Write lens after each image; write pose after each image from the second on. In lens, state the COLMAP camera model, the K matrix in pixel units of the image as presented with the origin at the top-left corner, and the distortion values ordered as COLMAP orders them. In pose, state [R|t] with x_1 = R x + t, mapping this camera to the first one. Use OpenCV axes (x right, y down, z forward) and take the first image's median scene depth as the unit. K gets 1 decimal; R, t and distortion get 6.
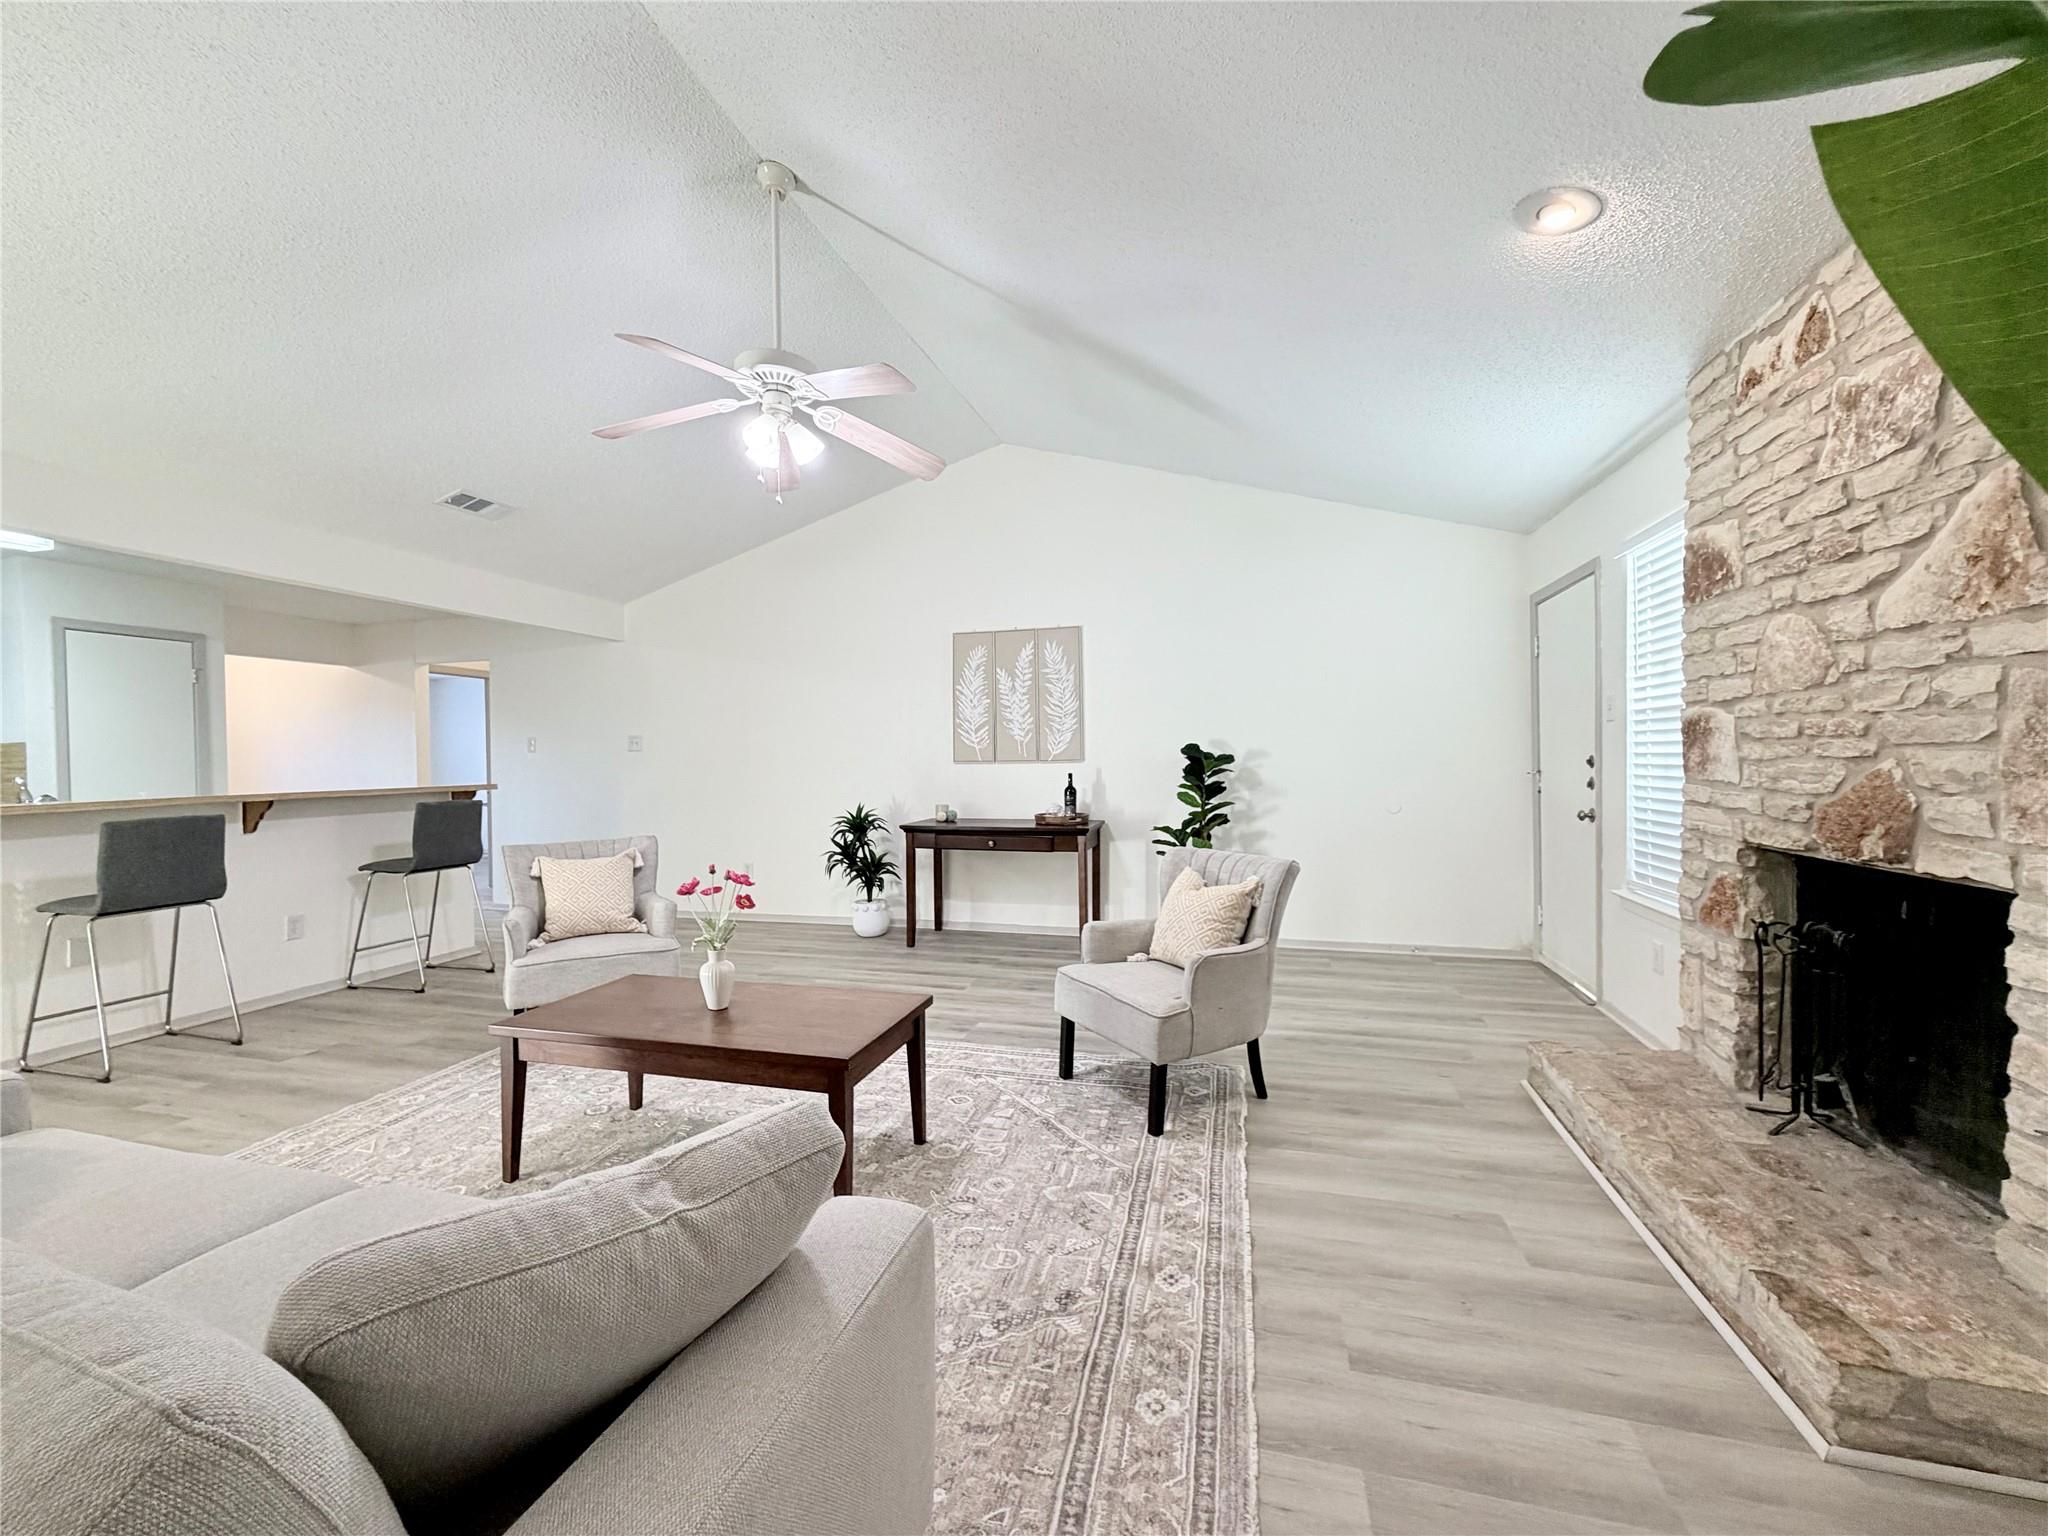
lens RADIAL K [[818.4, 0, 1028.8], [0, 818.4, 769.3], [0, 0, 1]] dist [-0.000446, -0.000452]
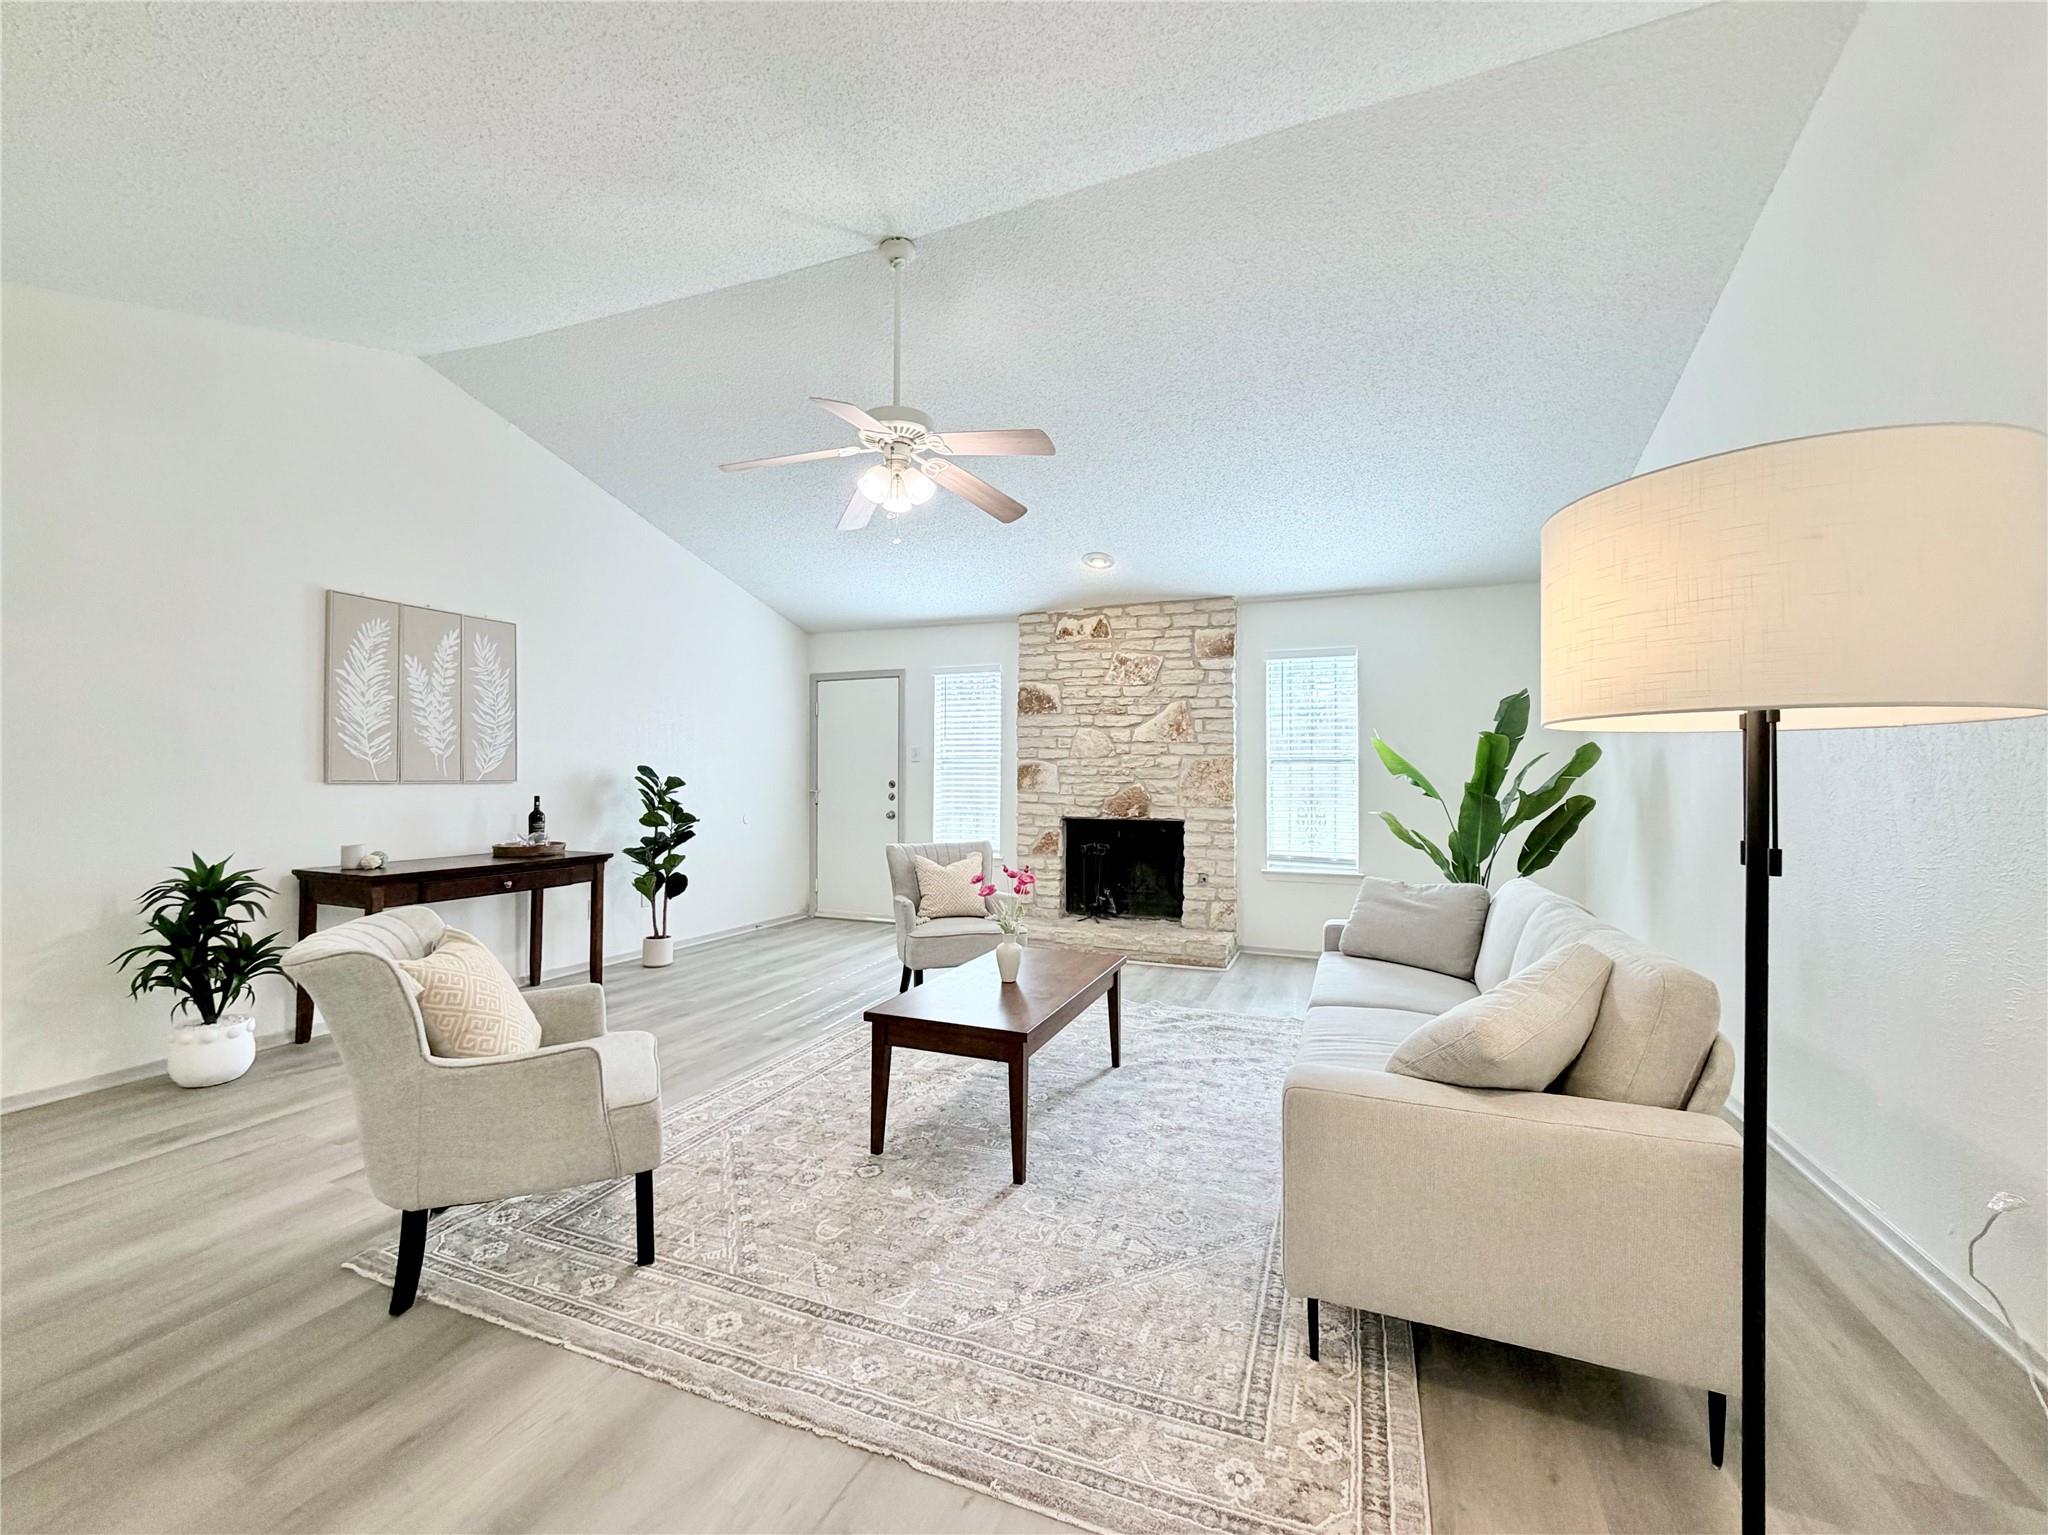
lens RADIAL K [[816.9, 0, 1028.2], [0, 816.9, 767.9], [0, 0, 1]] dist [-0.000685, -0.000247]
pose [[0.114916, 0.024157, 0.993081, -1.408680], [0.008409, 0.999645, -0.025290, 0.002901], [-0.993340, 0.011257, 0.114672, 0.727493]]
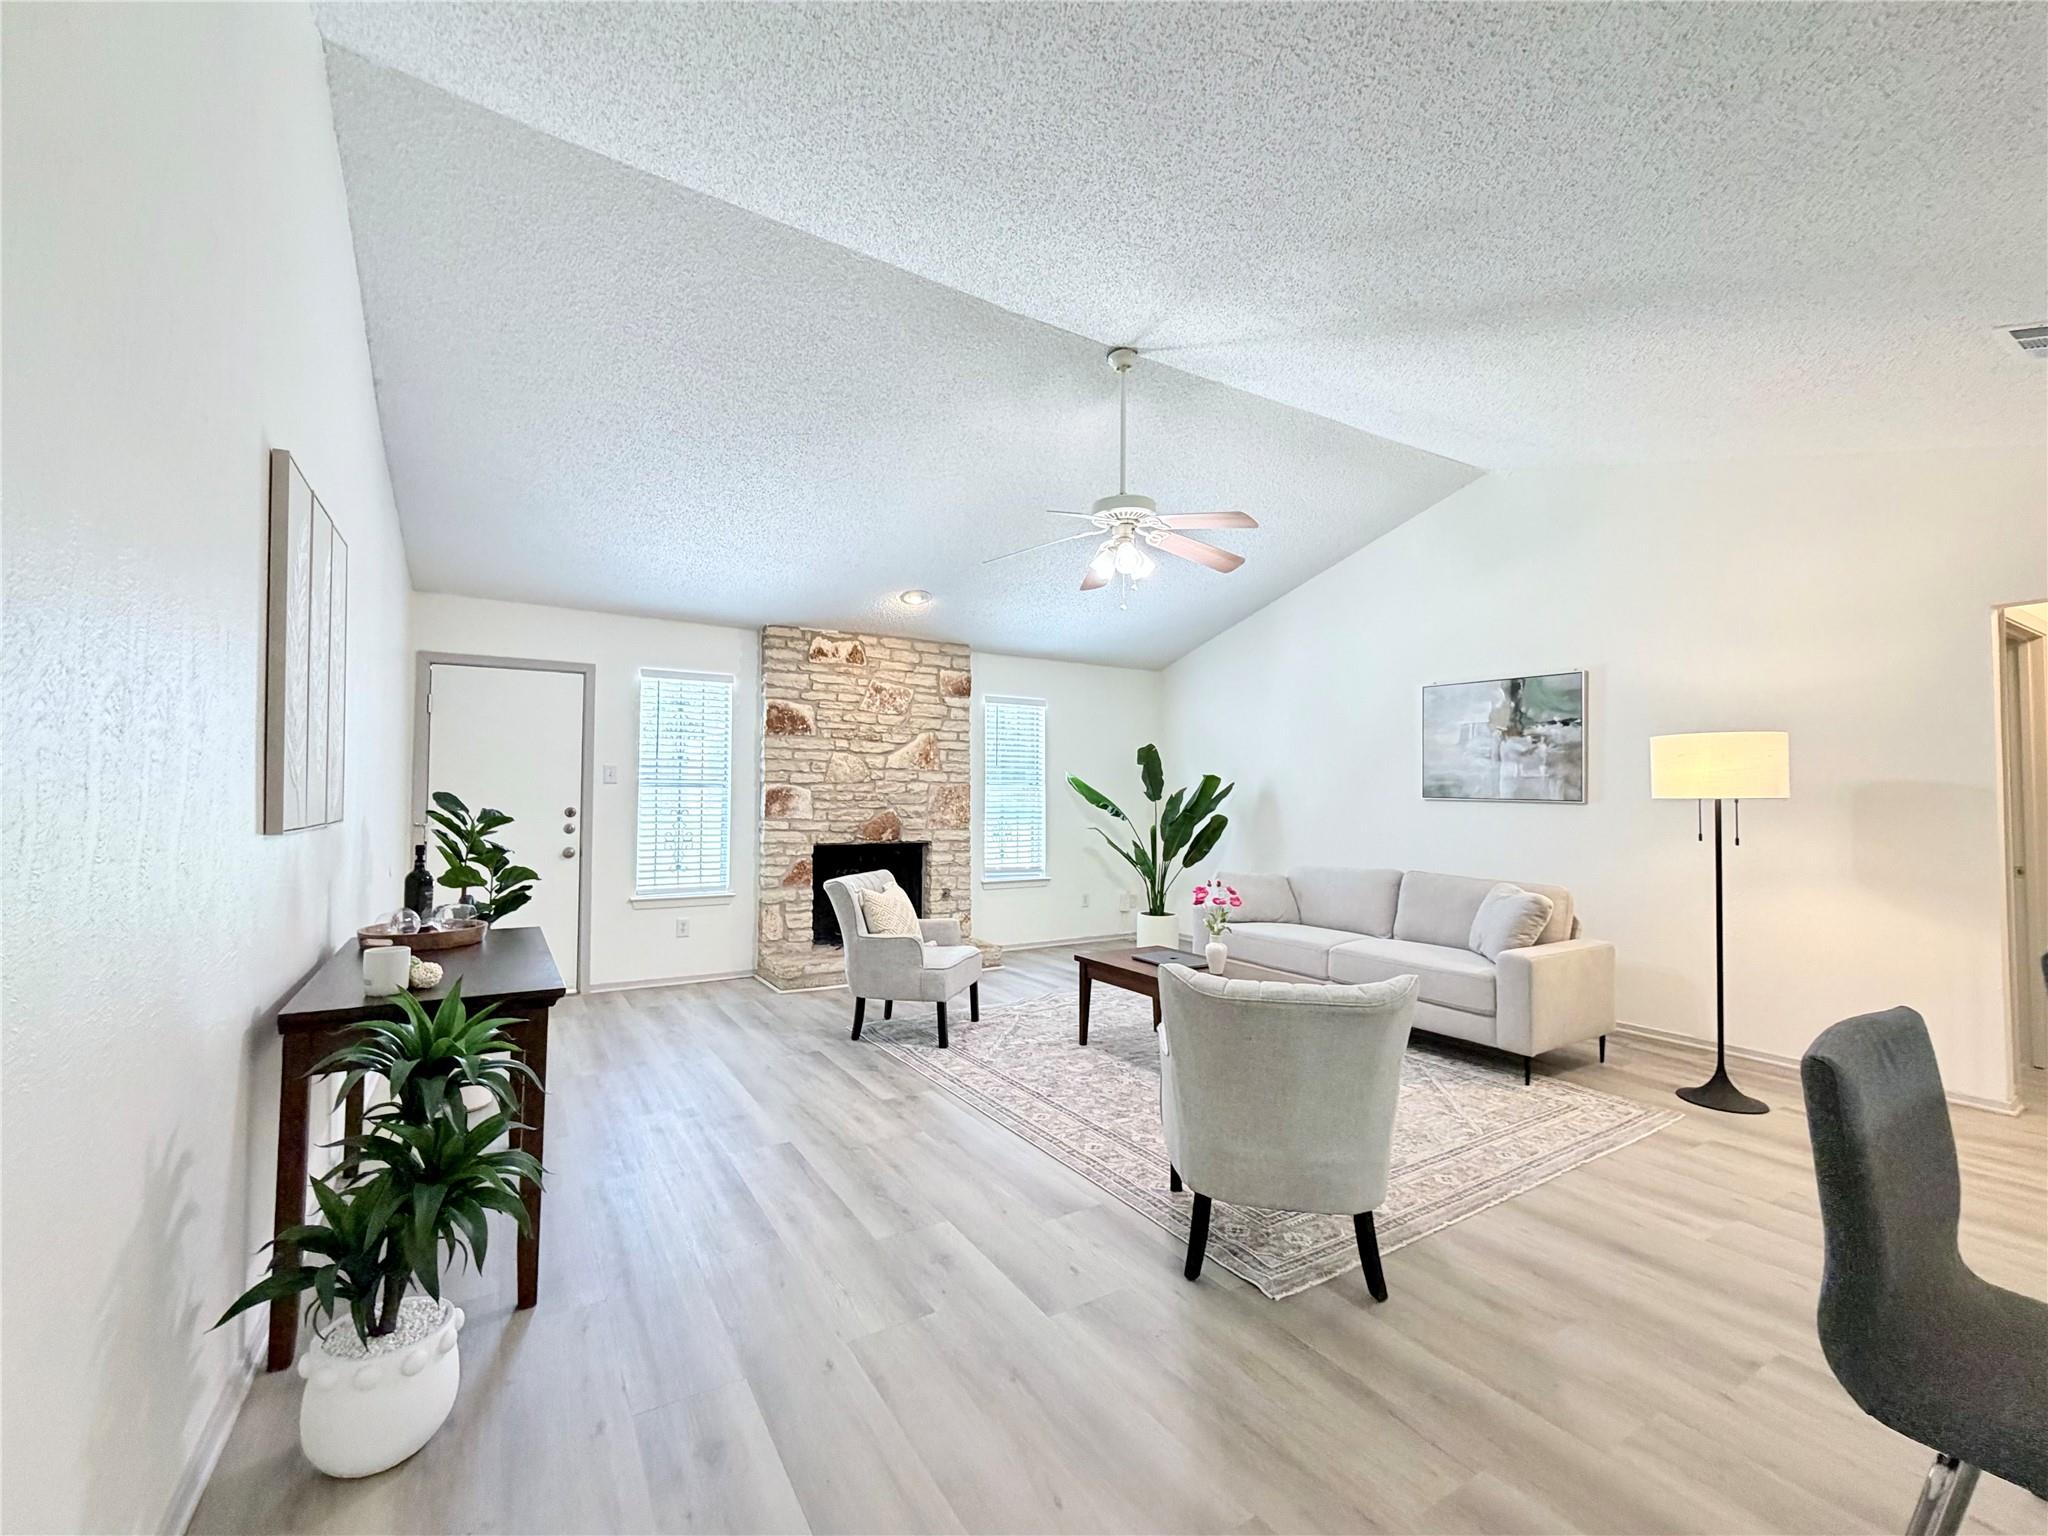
lens RADIAL K [[863.1, 0, 1025.1], [0, 863.1, 768.3], [0, 0, 1]] dist [-0.000559, -0.000495]
pose [[-0.730968, 0.028098, 0.681833, -1.135360], [0.011592, 0.999519, -0.028762, -0.044890], [-0.682313, -0.013121, -0.730942, 2.147077]]
